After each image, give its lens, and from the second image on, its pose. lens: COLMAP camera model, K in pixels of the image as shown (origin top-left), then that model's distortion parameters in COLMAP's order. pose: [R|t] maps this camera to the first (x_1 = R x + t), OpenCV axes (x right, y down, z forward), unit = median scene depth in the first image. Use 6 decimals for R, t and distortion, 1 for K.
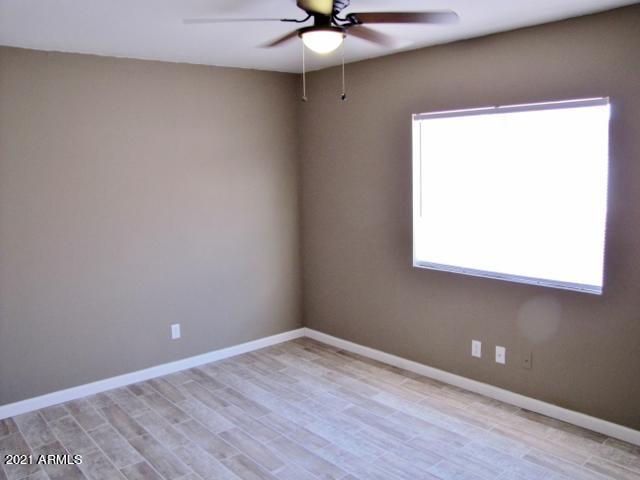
lens RADIAL K [[535.2, 0, 320.0], [0, 535.2, 240.0], [0, 0, 1]] dist [-0.172879, 0.177160]
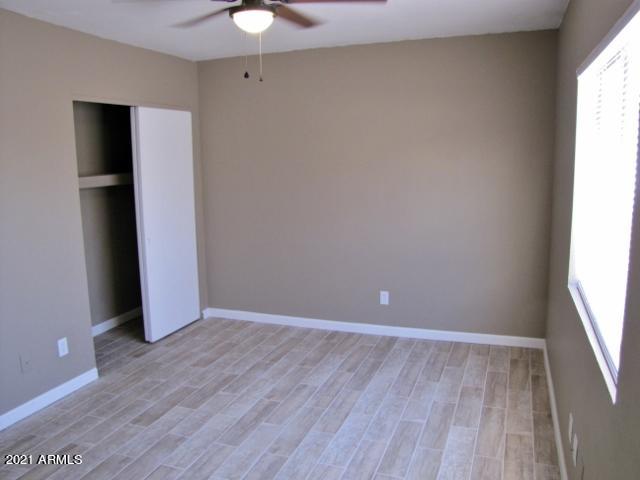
lens RADIAL K [[535.2, 0, 320.0], [0, 535.2, 240.0], [0, 0, 1]] dist [-0.172879, 0.177160]
pose [[0.477797, 0.153187, -0.865011, 0.650132], [-0.108849, 0.987414, 0.114739, -0.055113], [0.871701, 0.039334, 0.488458, 0.414808]]
